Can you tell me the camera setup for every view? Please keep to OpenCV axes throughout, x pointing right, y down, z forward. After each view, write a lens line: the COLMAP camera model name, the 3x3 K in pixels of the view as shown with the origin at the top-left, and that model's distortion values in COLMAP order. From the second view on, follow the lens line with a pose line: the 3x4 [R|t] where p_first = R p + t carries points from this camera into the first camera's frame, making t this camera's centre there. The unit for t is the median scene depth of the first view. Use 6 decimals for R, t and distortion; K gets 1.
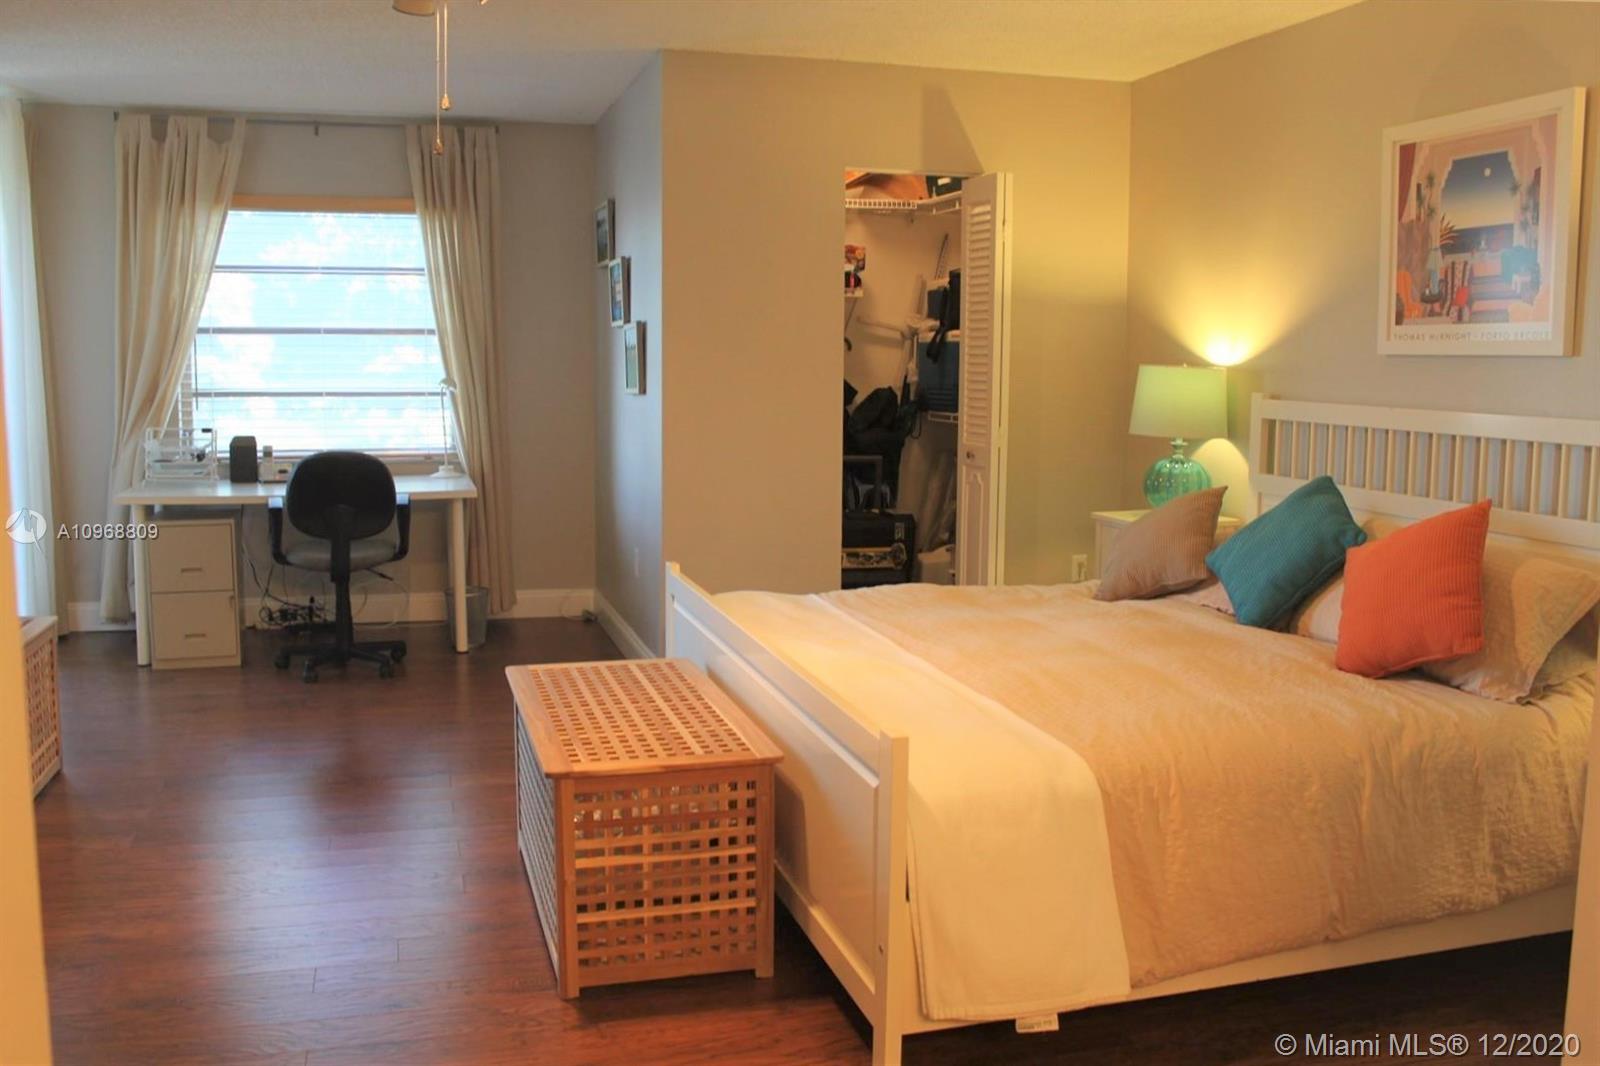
lens RADIAL K [[1429.3, 0, 800.0], [0, 1429.3, 533.0], [0, 0, 1]] dist [-0.167911, 0.166172]
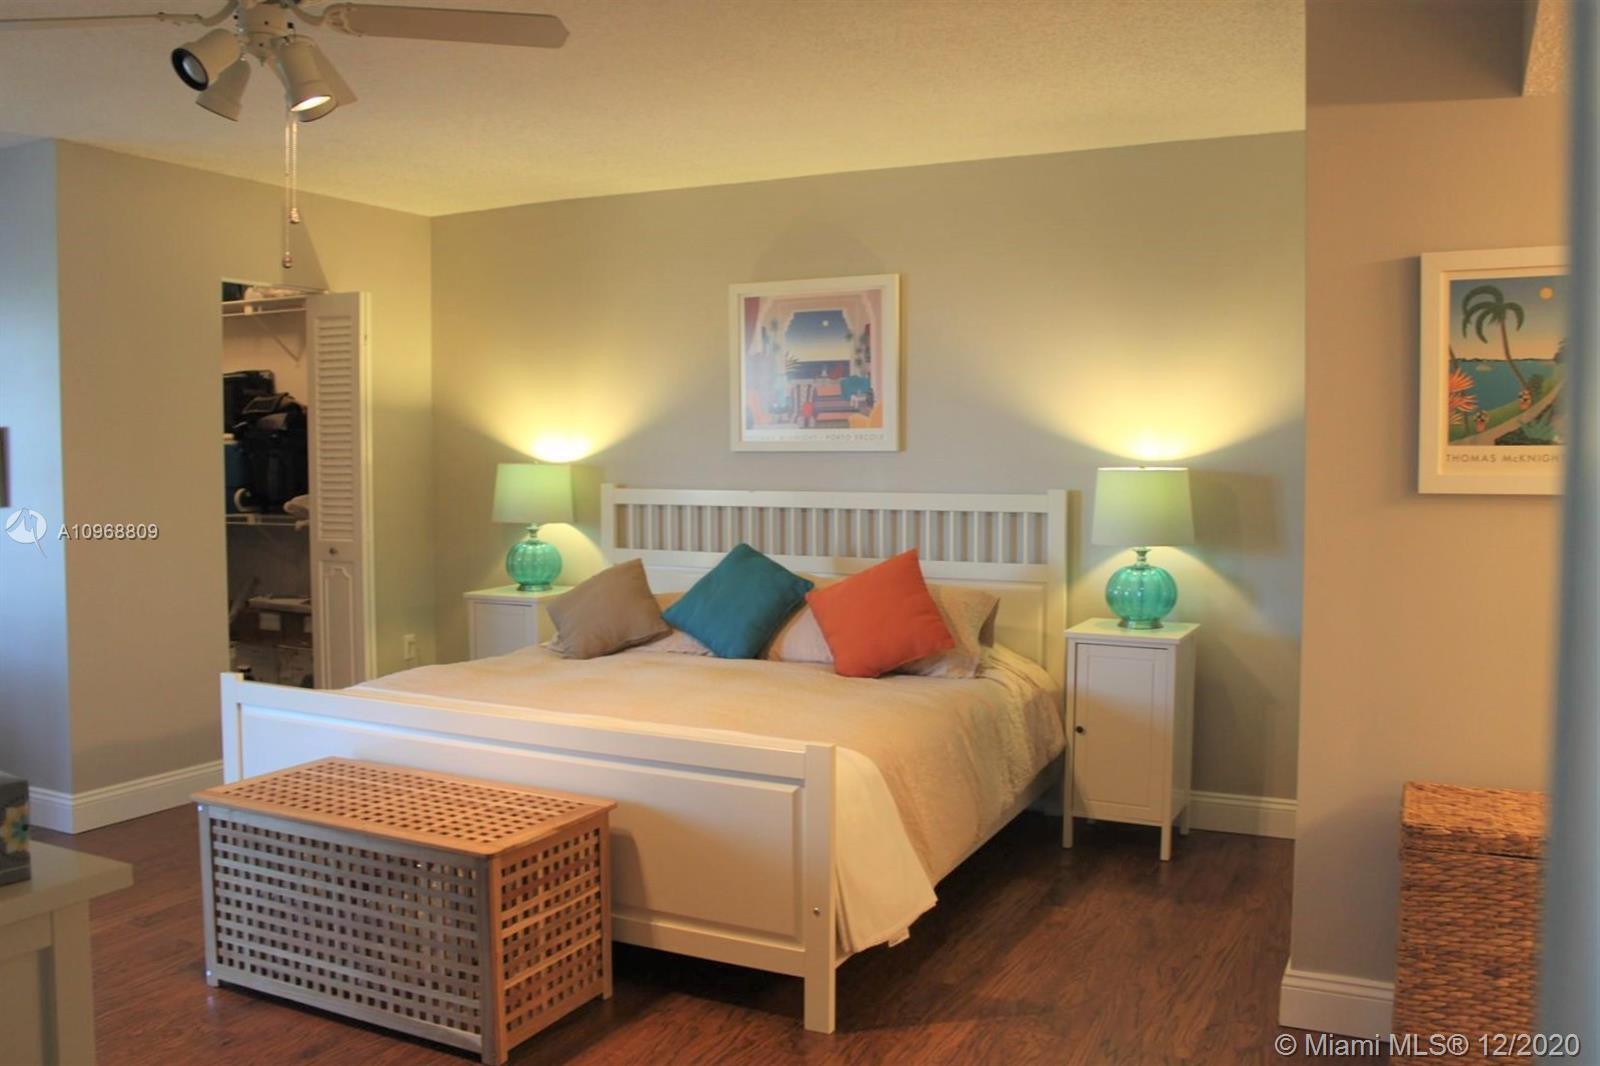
lens RADIAL K [[1355.5, 0, 800.0], [0, 1355.5, 533.0], [0, 0, 1]] dist [-0.131581, -0.000810]
pose [[0.673117, -0.054247, 0.737544, -0.584619], [0.098449, 0.995003, -0.016666, -0.025708], [-0.732954, 0.083828, 0.675094, 0.094146]]
